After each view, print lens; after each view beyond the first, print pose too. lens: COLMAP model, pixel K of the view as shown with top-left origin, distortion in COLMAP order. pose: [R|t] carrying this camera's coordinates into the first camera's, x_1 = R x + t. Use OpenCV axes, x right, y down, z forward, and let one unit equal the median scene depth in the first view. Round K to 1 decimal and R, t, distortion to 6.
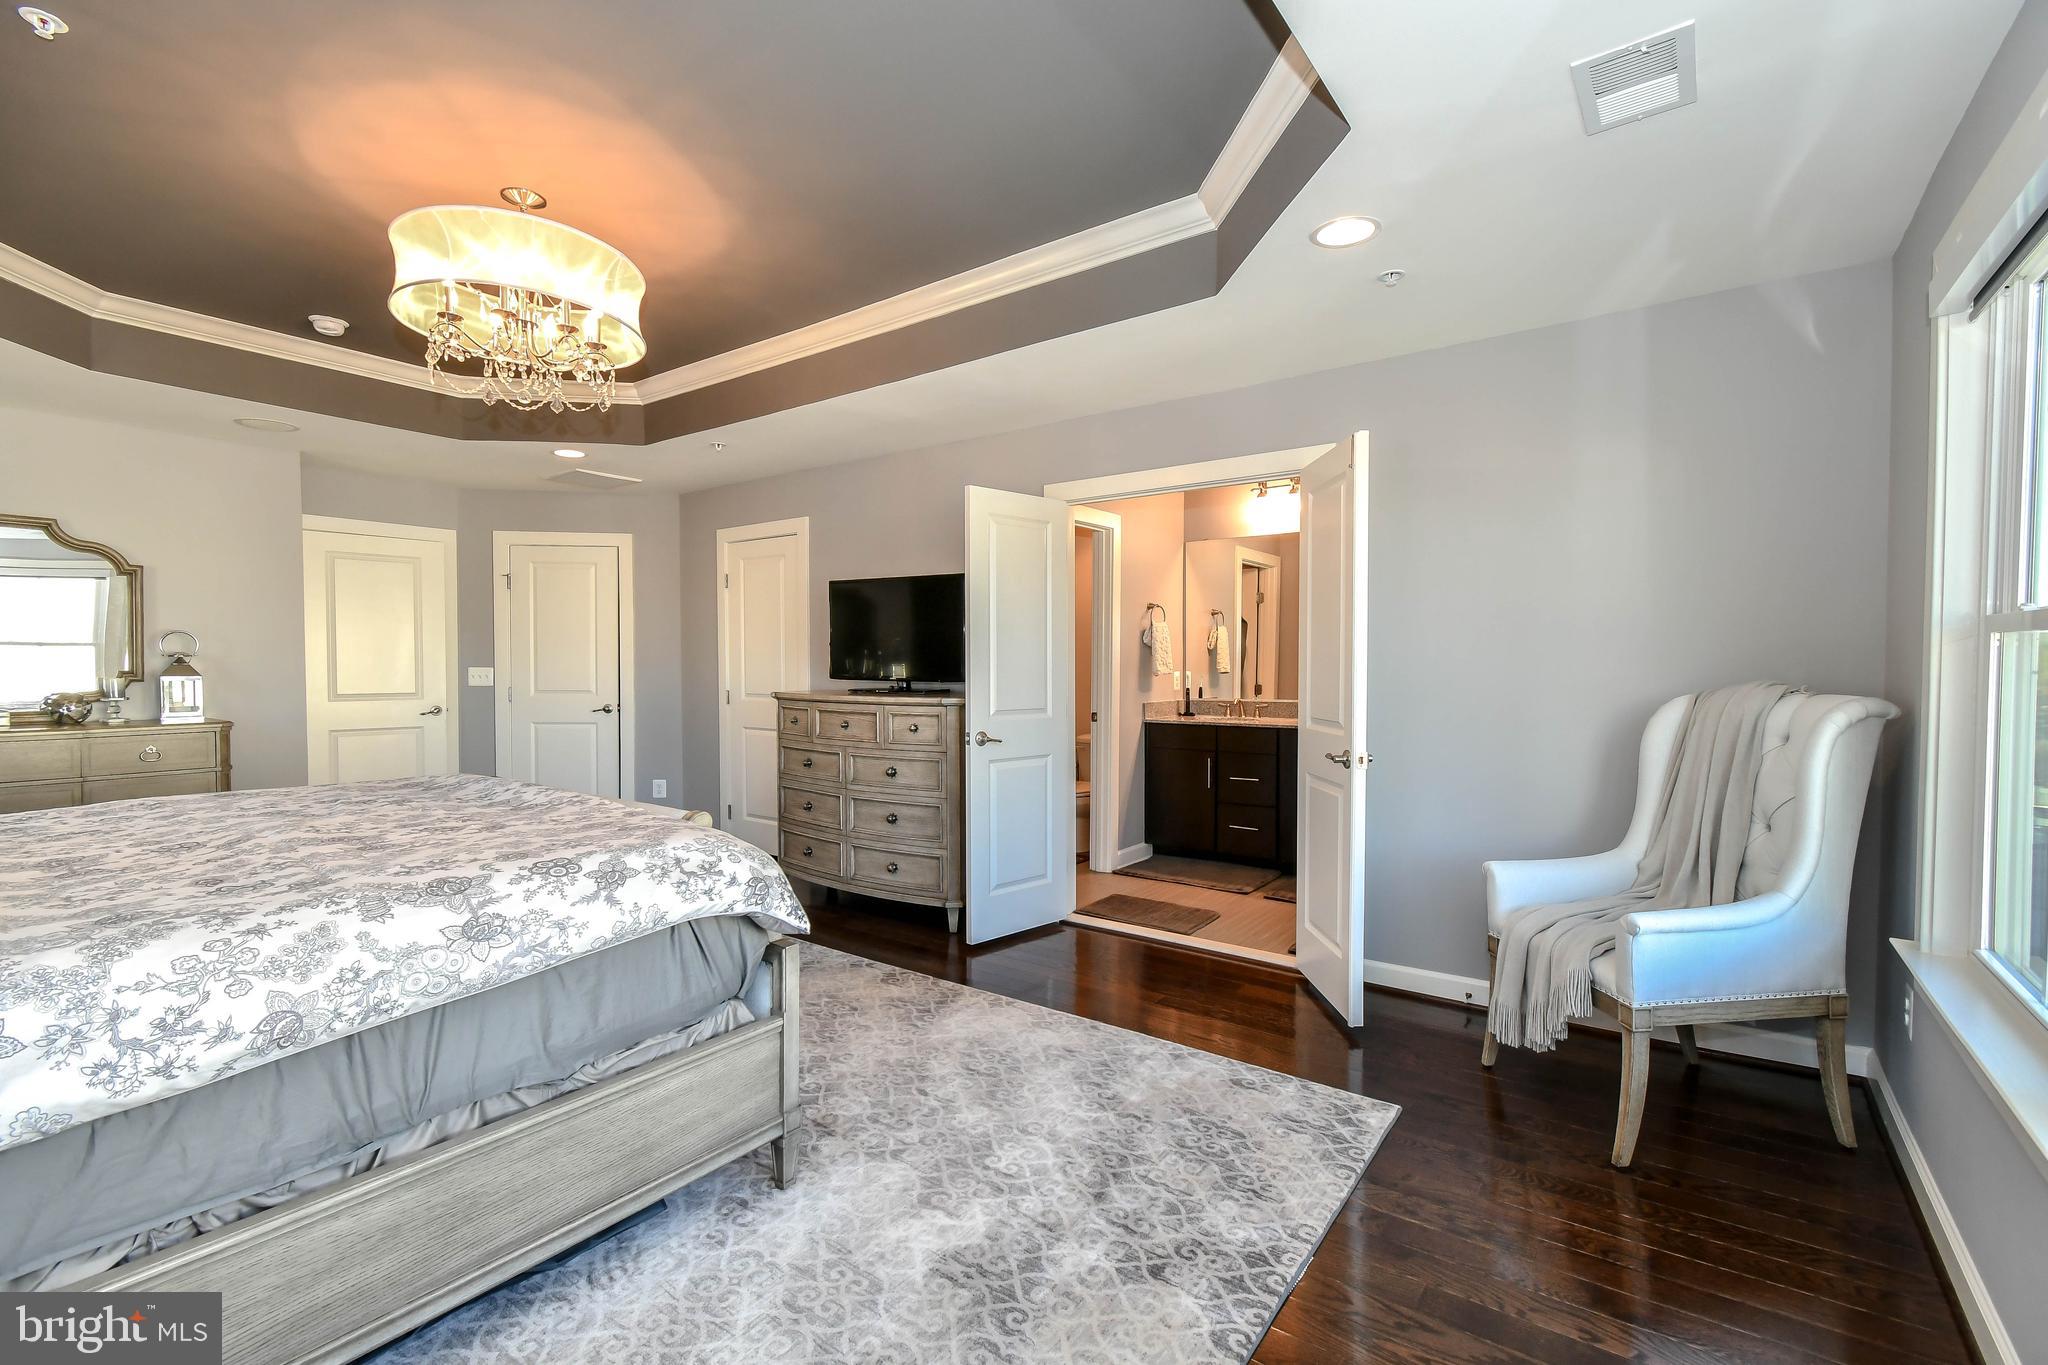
lens RADIAL K [[913.1, 0, 1012.9], [0, 913.1, 679.3], [0, 0, 1]] dist [0.005097, -0.000697]
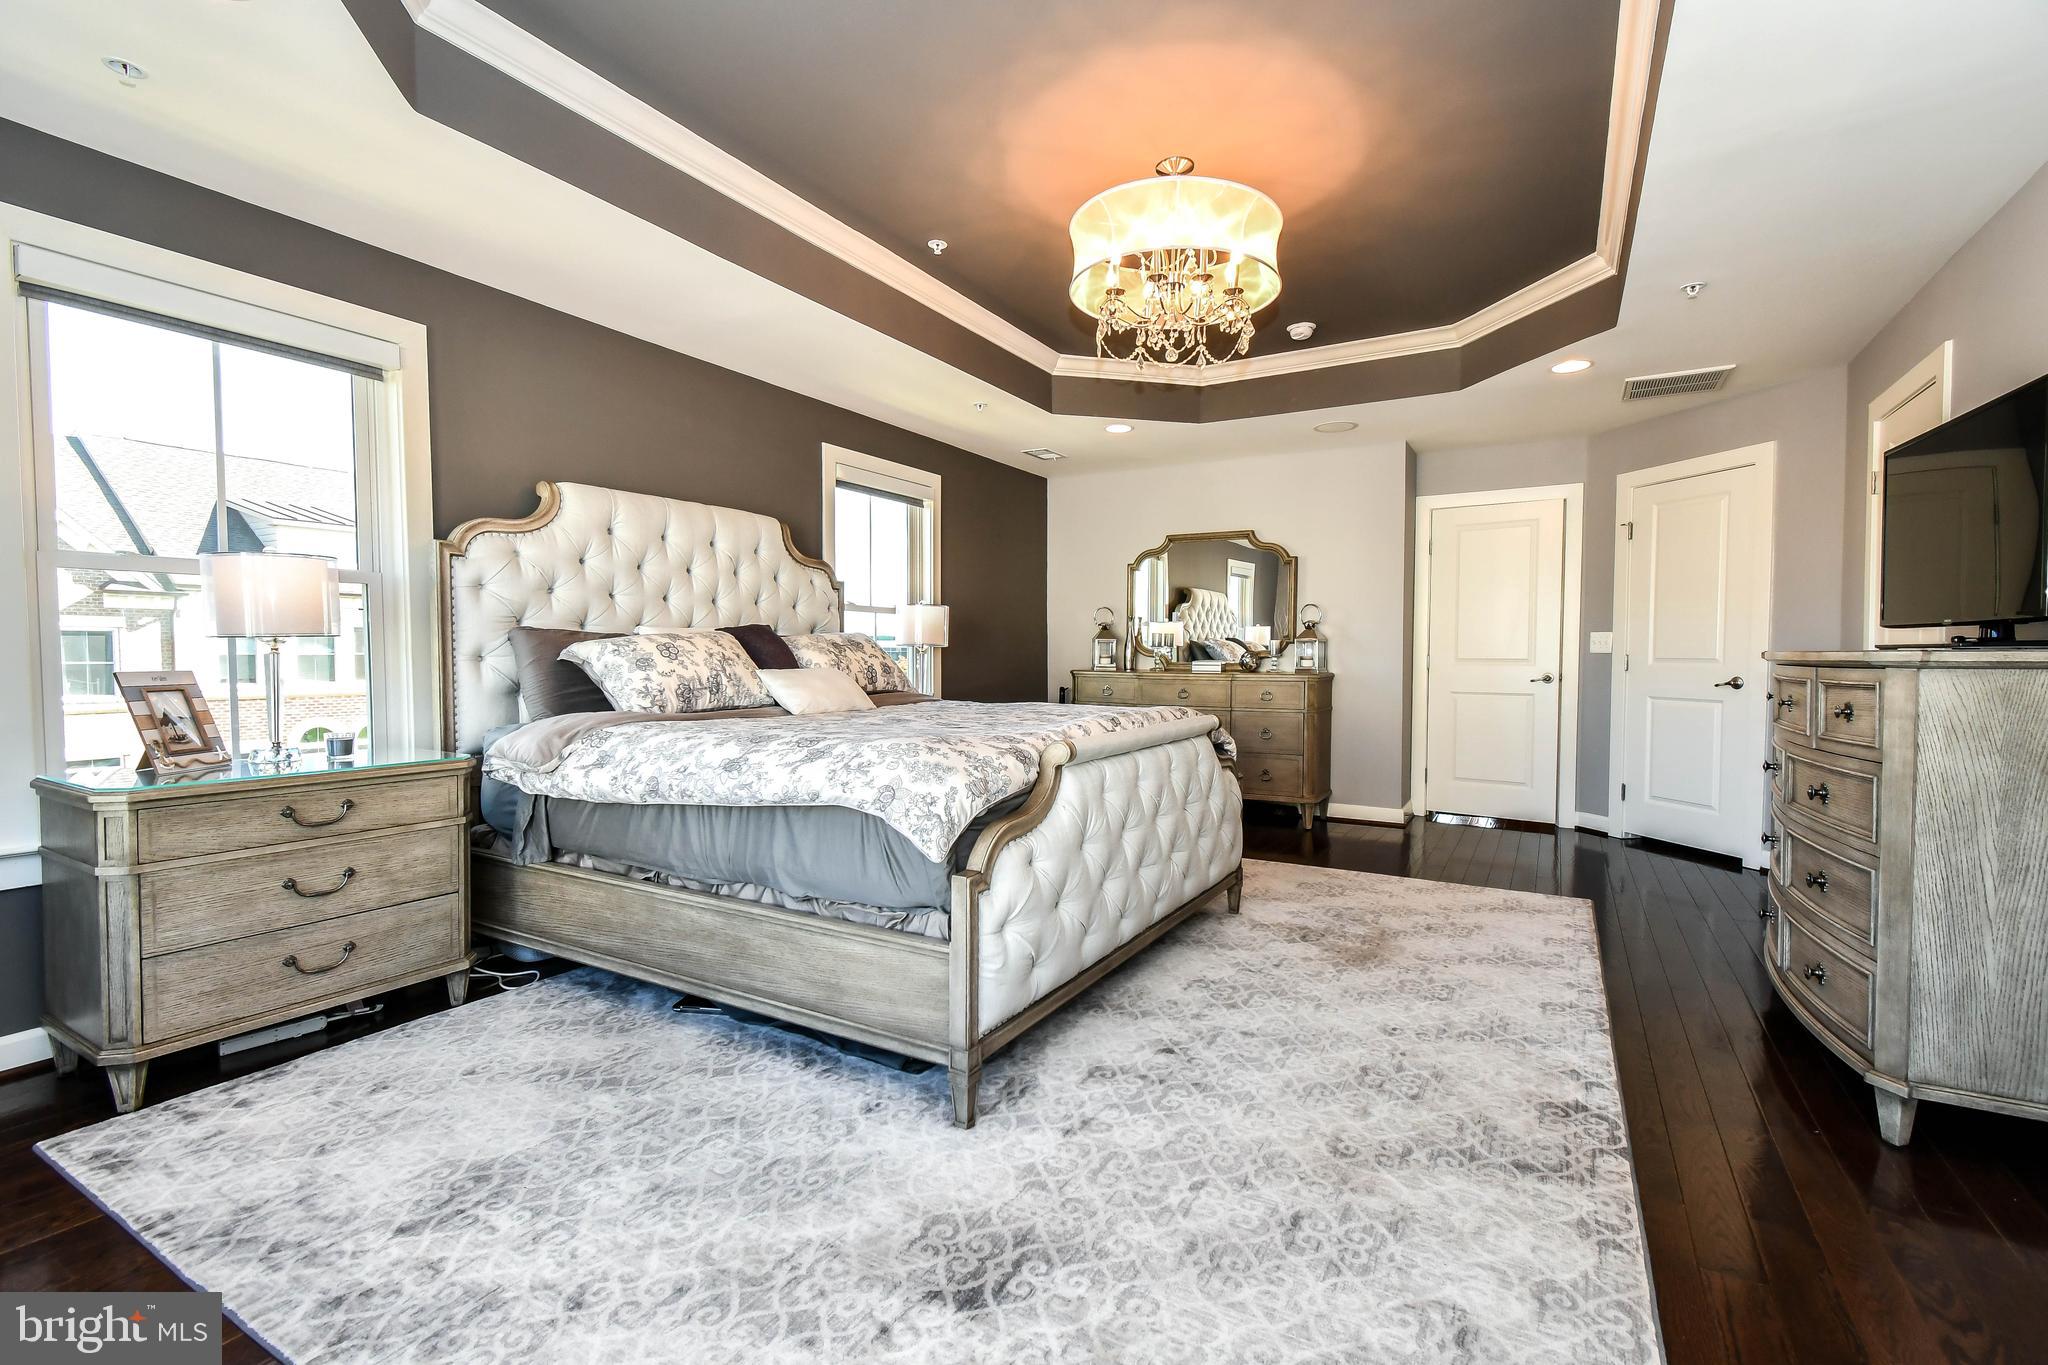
lens RADIAL K [[913.1, 0, 1012.9], [0, 913.1, 683.3], [0, 0, 1]] dist [0.005097, -0.000697]
pose [[0.098383, 0.032223, -0.994627, 0.522732], [-0.021005, 0.999320, 0.030298, 0.046477], [0.994927, 0.017911, 0.098993, 0.717792]]
